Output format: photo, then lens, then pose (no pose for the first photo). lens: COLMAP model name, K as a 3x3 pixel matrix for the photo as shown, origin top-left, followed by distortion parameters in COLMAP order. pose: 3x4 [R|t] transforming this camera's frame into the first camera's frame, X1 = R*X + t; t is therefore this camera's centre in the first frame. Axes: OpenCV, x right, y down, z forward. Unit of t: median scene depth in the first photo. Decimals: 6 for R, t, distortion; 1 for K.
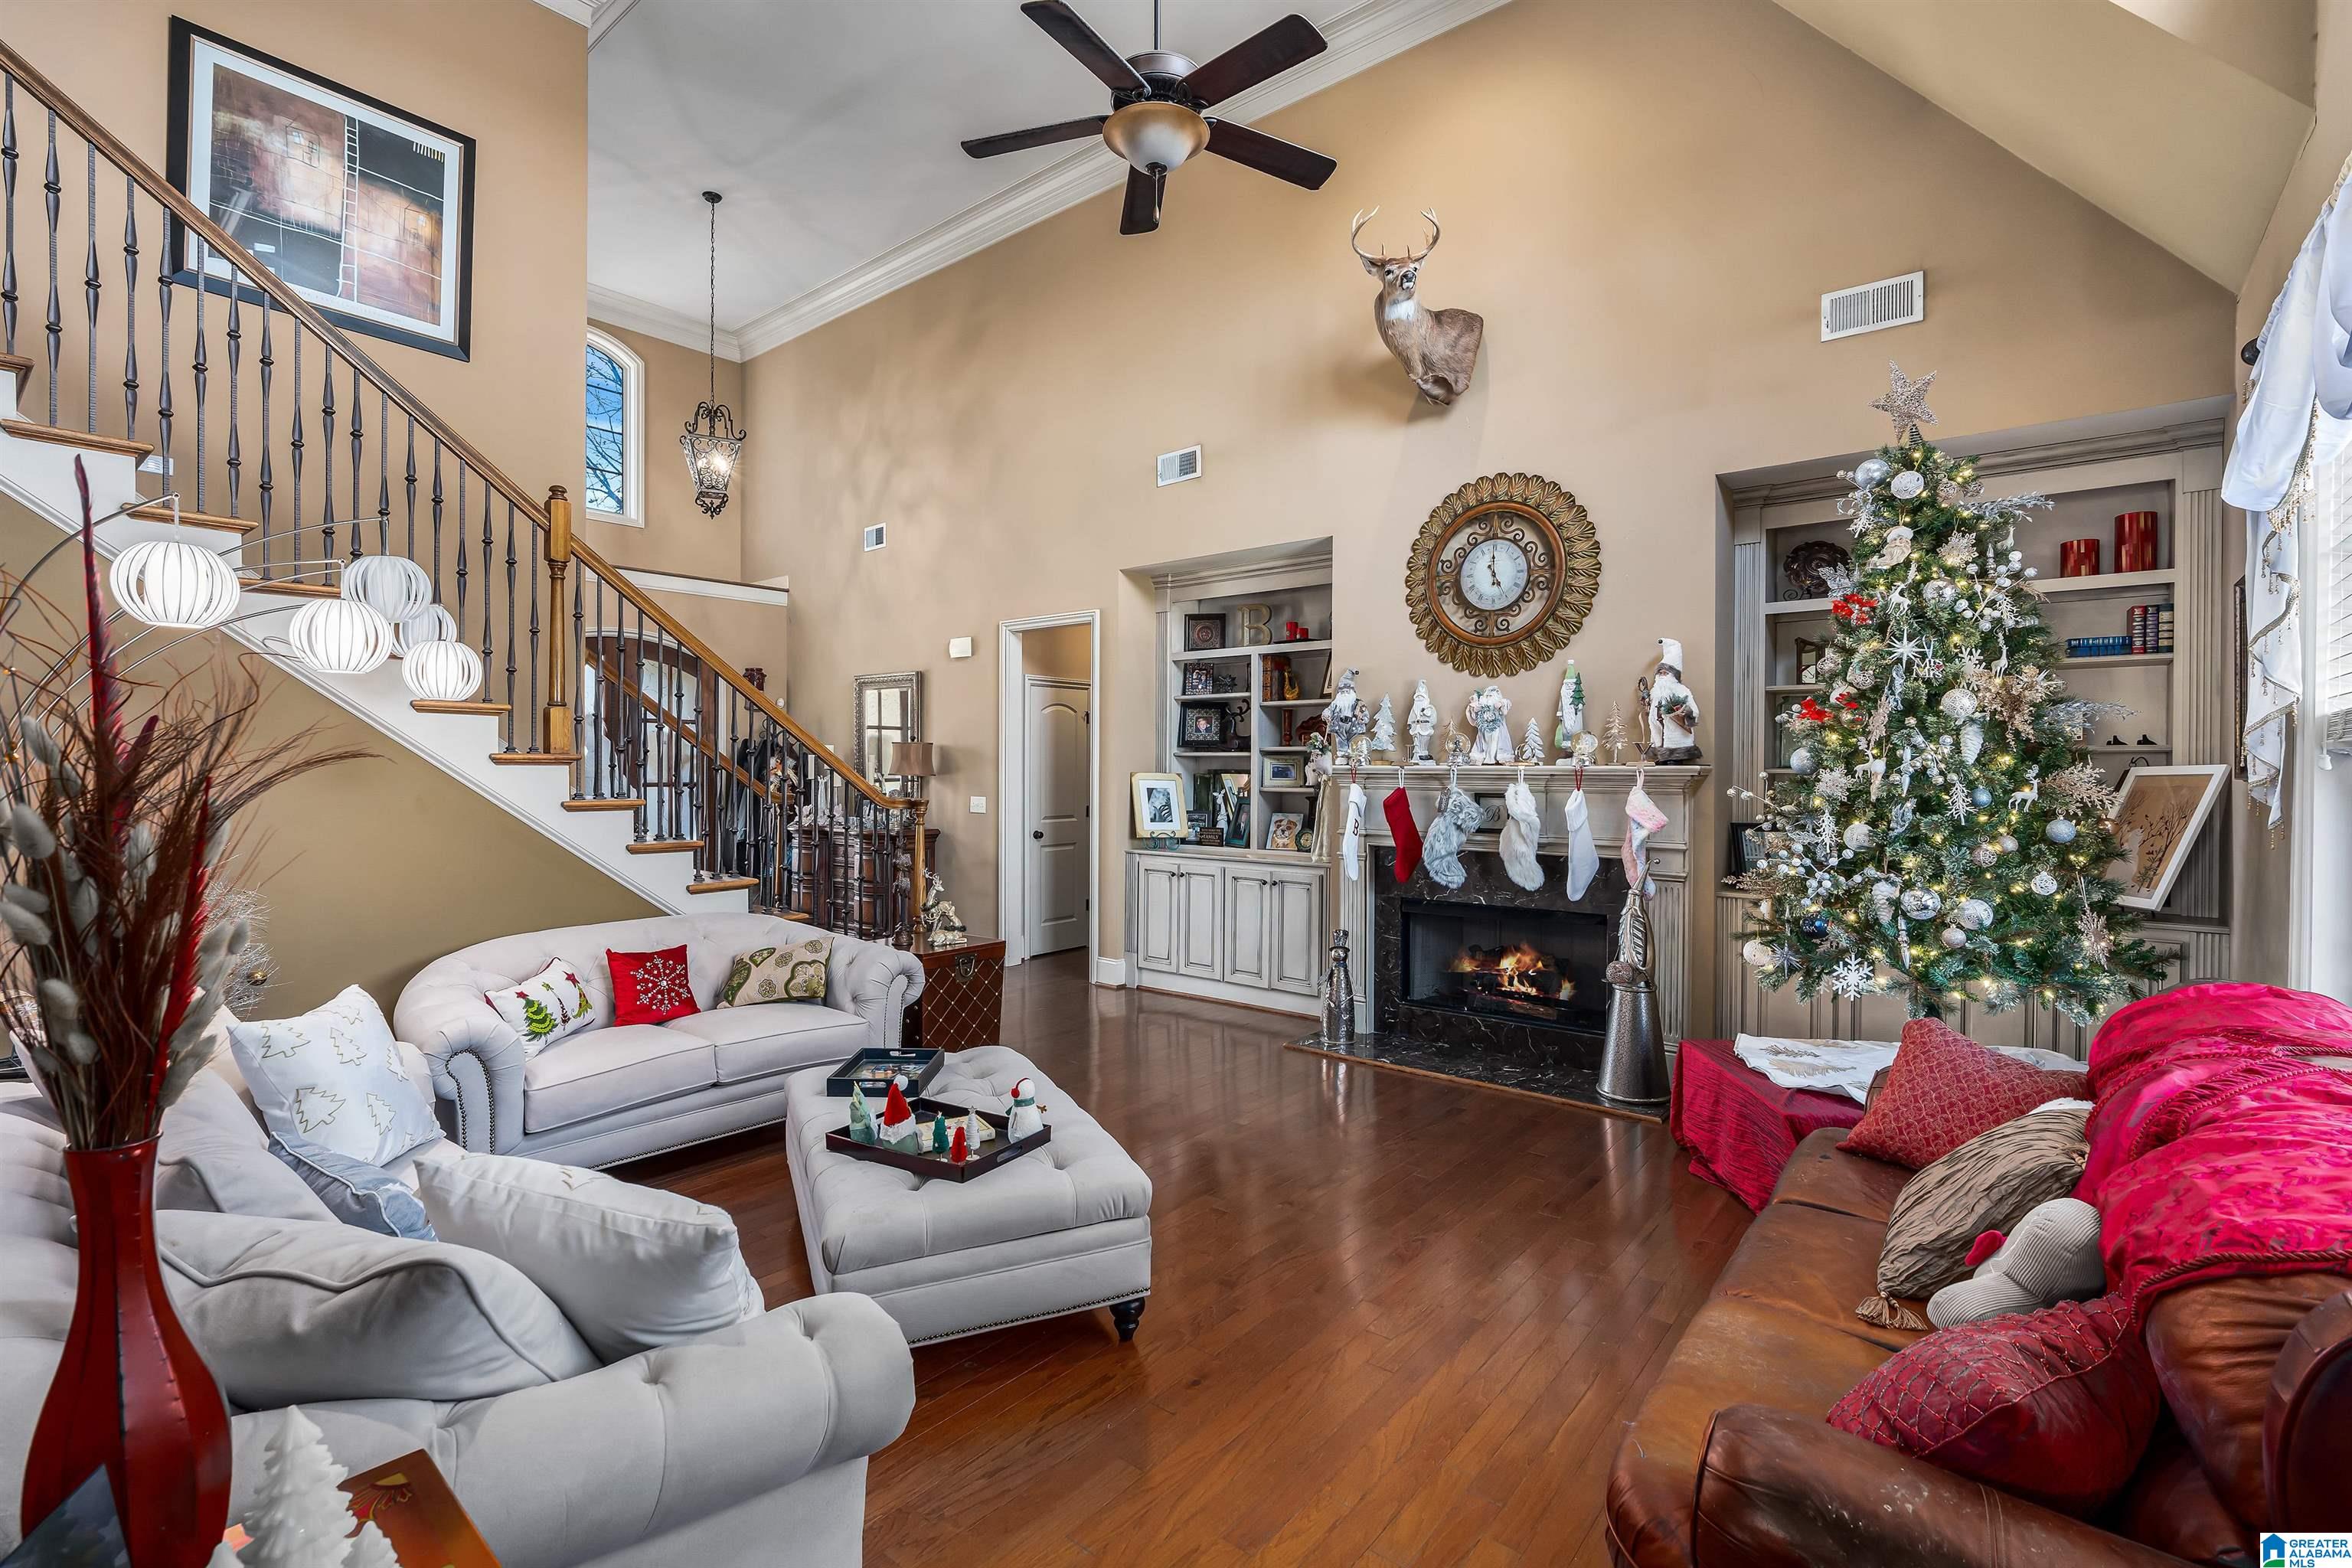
lens RADIAL K [[1062.0, 0, 1177.7], [0, 1062.0, 766.2], [0, 0, 1]] dist [-0.001697, 0.000069]
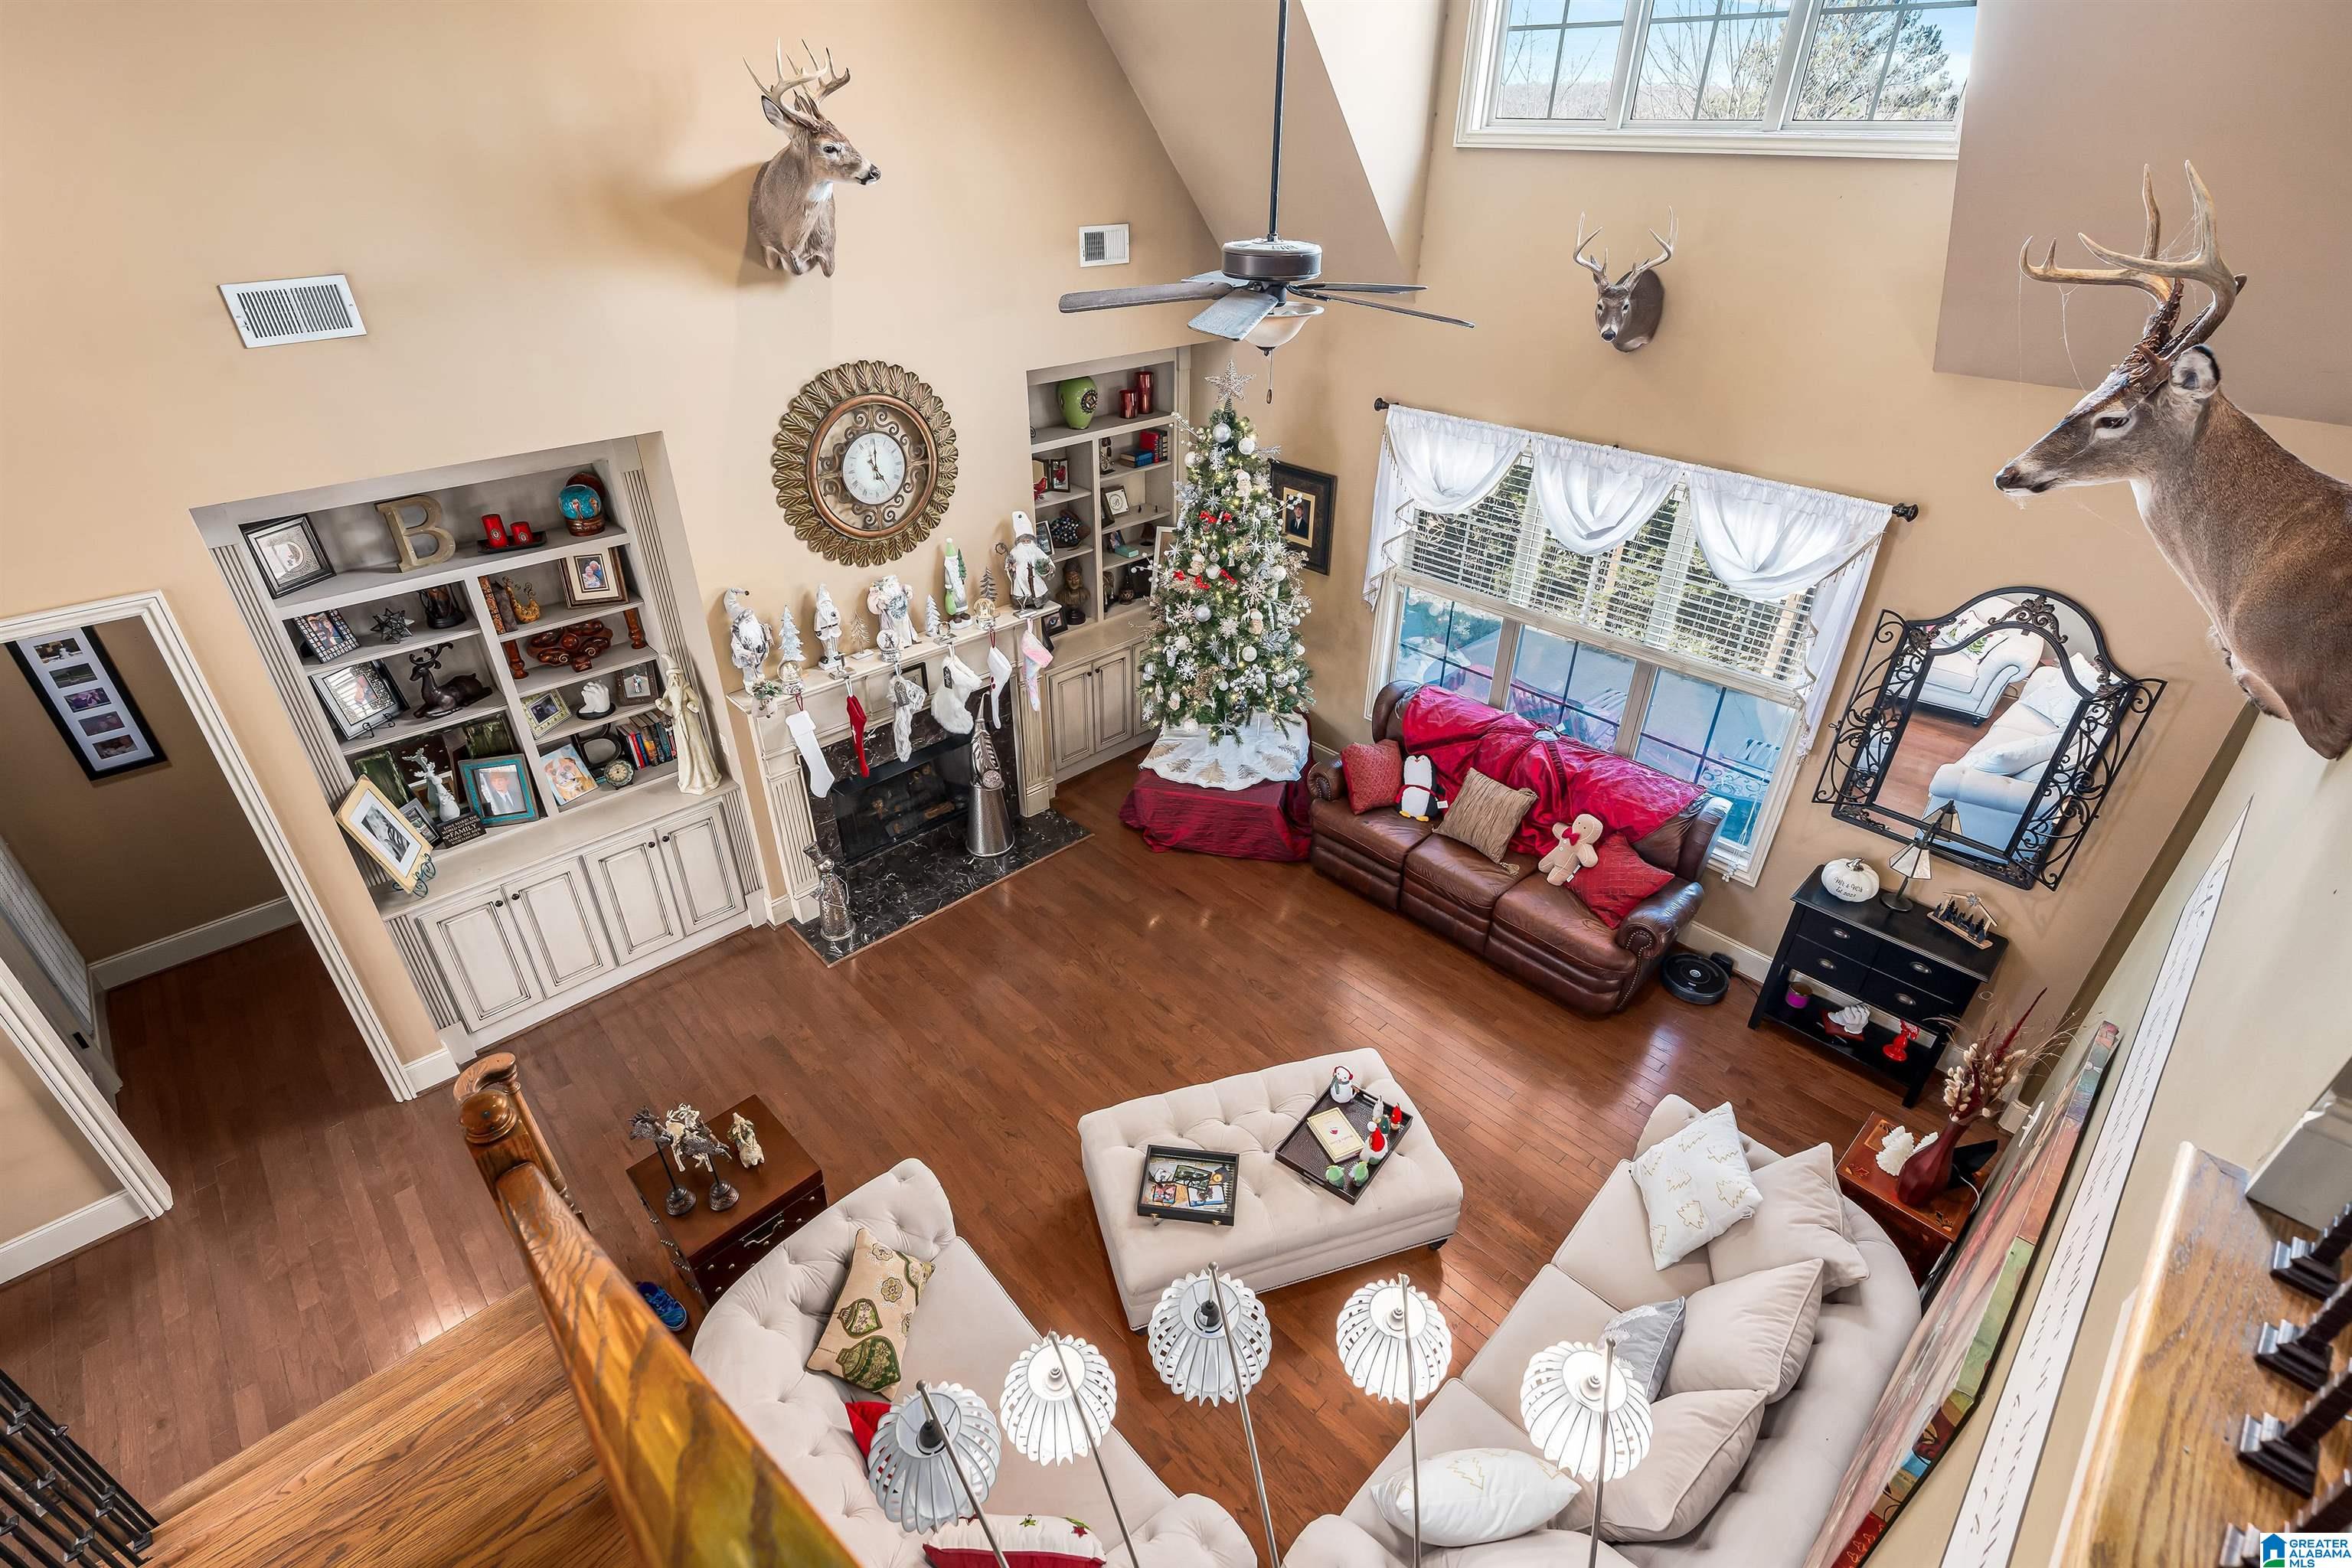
lens RADIAL K [[1062.0, 0, 1171.8], [0, 1062.0, 782.2], [0, 0, 1]] dist [-0.001697, 0.000069]
pose [[0.125643, -0.520757, 0.844409, -0.661841], [0.003202, 0.851362, 0.524568, -0.447018], [-0.992070, -0.063204, 0.108635, 0.582345]]
